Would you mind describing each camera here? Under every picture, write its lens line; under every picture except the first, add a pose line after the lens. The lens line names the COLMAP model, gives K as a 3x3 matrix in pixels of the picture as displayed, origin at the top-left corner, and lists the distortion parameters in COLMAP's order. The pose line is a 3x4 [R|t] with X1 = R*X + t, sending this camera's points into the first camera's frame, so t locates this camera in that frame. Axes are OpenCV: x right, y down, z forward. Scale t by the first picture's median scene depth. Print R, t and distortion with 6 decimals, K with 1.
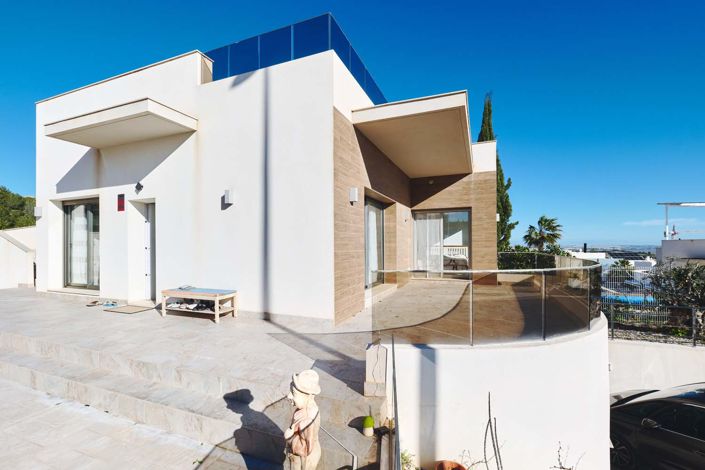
lens RADIAL K [[314.4, 0, 351.6], [0, 314.4, 238.6], [0, 0, 1]] dist [-0.001536, -0.000365]
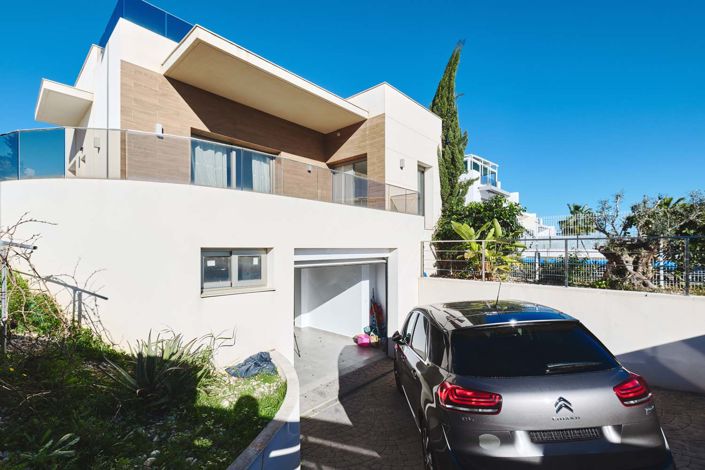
lens RADIAL K [[314.4, 0, 350.6], [0, 314.4, 241.1], [0, 0, 1]] dist [-0.001536, -0.000365]
pose [[0.940845, -0.002215, -0.338829, 0.891869], [0.004012, 0.999981, 0.004603, 0.232749], [0.338813, -0.005690, 0.940837, 0.052530]]
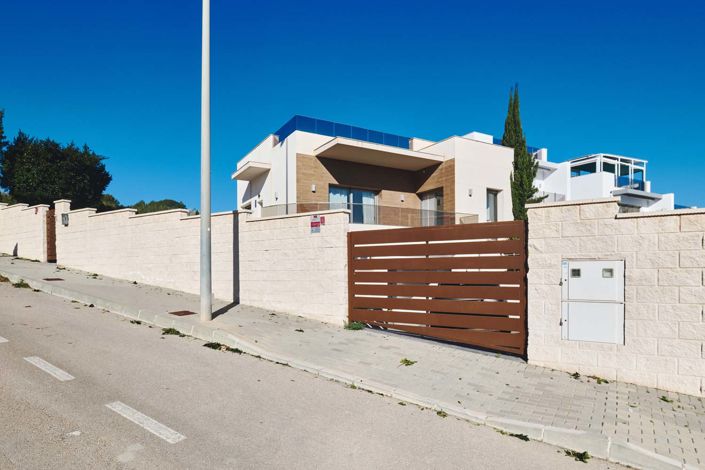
lens RADIAL K [[404.3, 0, 352.7], [0, 404.3, 267.6], [0, 0, 1]] dist [0.005344, 0.000312]
pose [[0.798031, -0.004285, -0.602602, 1.500779], [0.015646, 0.999785, 0.013610, 0.298380], [0.602414, -0.020289, 0.797926, -0.871634]]
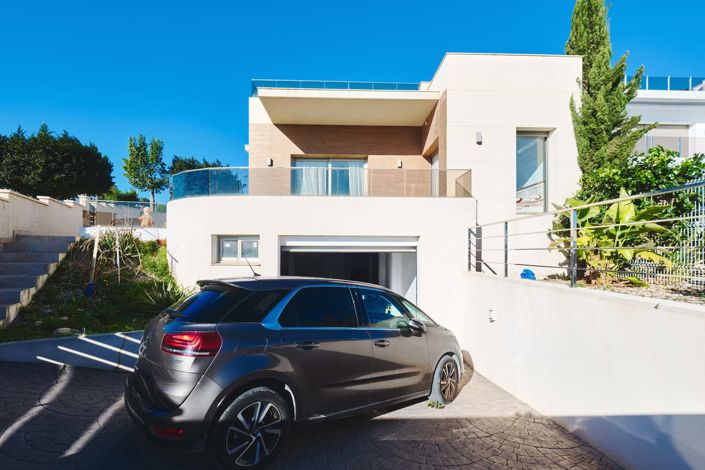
lens RADIAL K [[314.4, 0, 348.8], [0, 314.4, 239.6], [0, 0, 1]] dist [-0.001536, -0.000365]
pose [[0.409893, -0.031002, -0.911606, 1.465912], [0.015360, 0.999515, -0.027086, 0.296221], [0.912004, -0.002900, 0.410171, 0.505297]]
